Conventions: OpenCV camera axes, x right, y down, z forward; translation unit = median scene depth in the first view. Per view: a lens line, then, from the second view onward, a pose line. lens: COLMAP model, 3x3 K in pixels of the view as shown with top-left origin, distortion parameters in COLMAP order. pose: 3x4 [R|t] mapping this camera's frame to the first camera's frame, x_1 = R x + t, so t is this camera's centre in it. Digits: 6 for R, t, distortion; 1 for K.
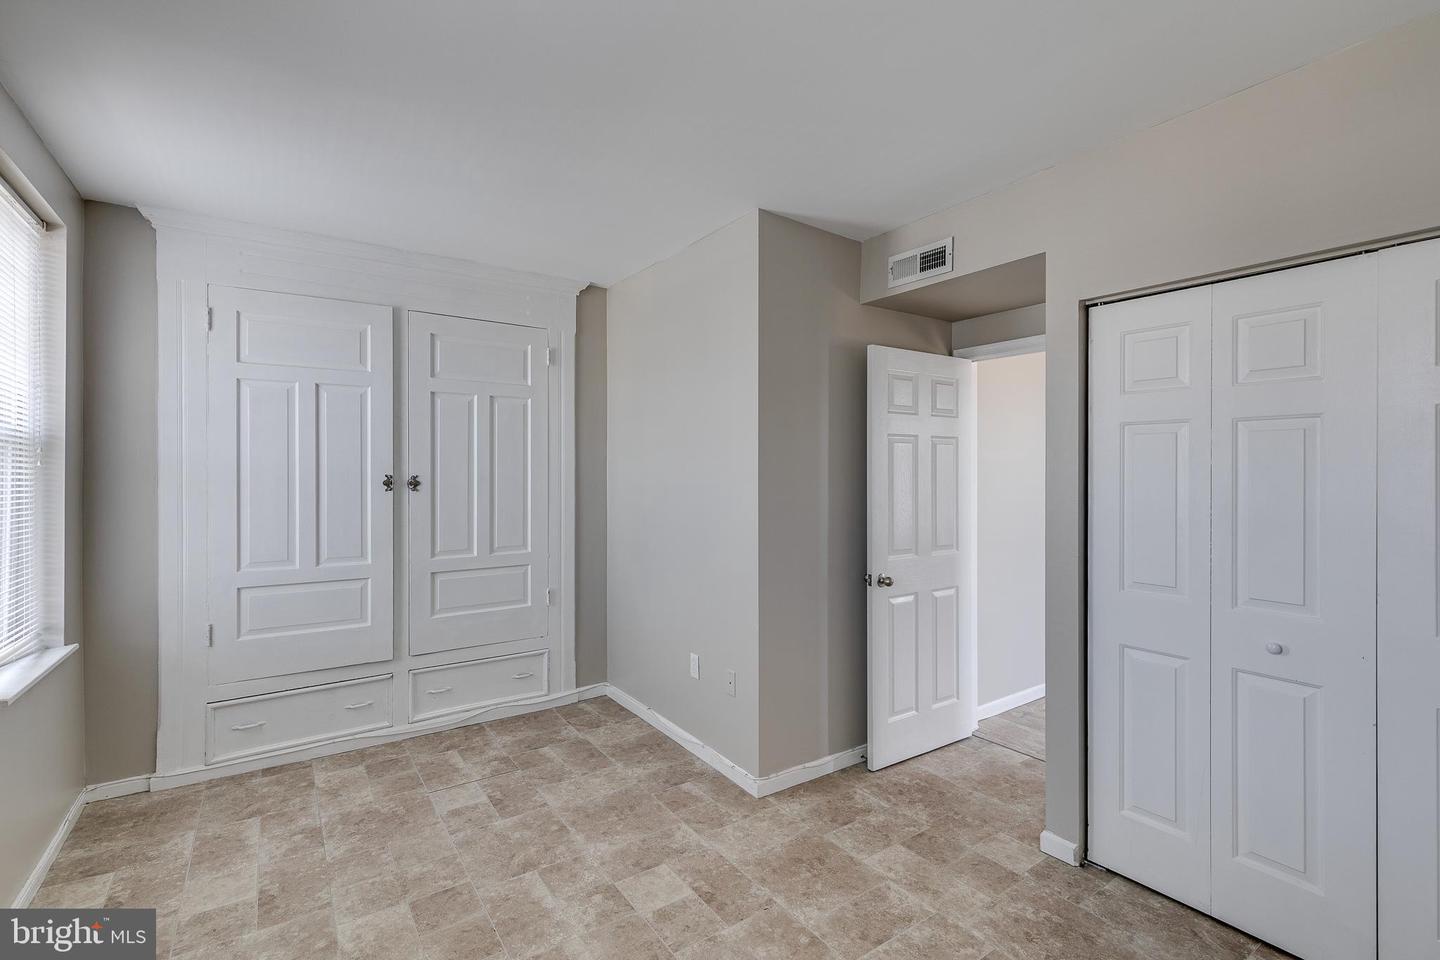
lens RADIAL K [[657.1, 0, 723.1], [0, 657.1, 459.3], [0, 0, 1]] dist [0.011393, -0.000843]
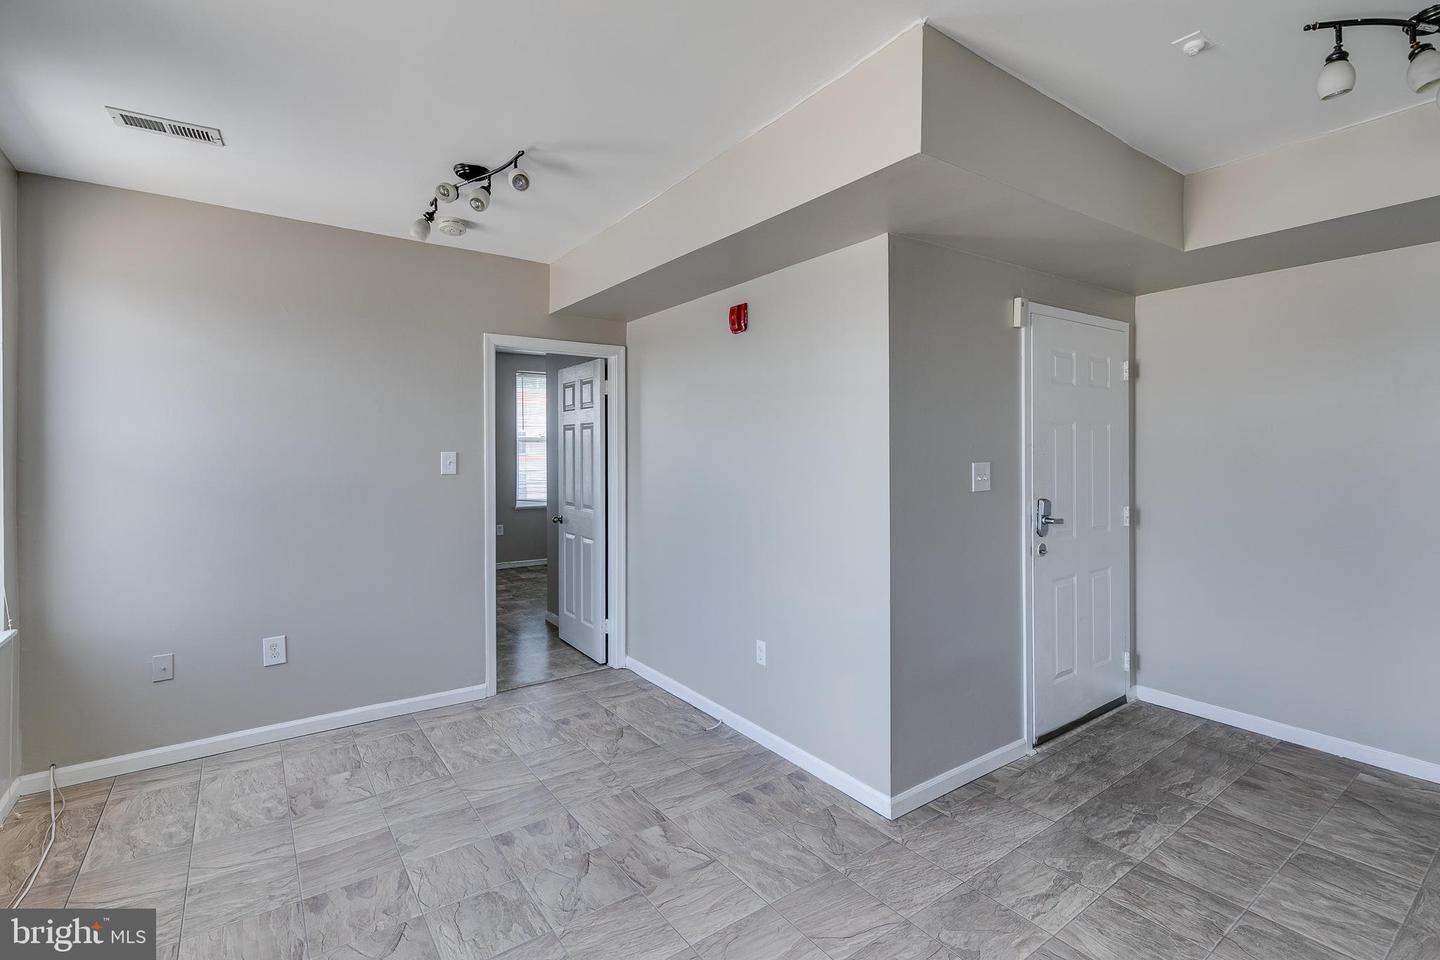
lens RADIAL K [[657.1, 0, 723.1], [0, 657.1, 459.3], [0, 0, 1]] dist [0.011393, -0.000843]
pose [[0.025453, 0.009262, -0.999633, 1.677201], [0.013283, 0.999866, 0.009602, 0.029067], [0.999588, -0.013523, 0.025327, 1.257514]]
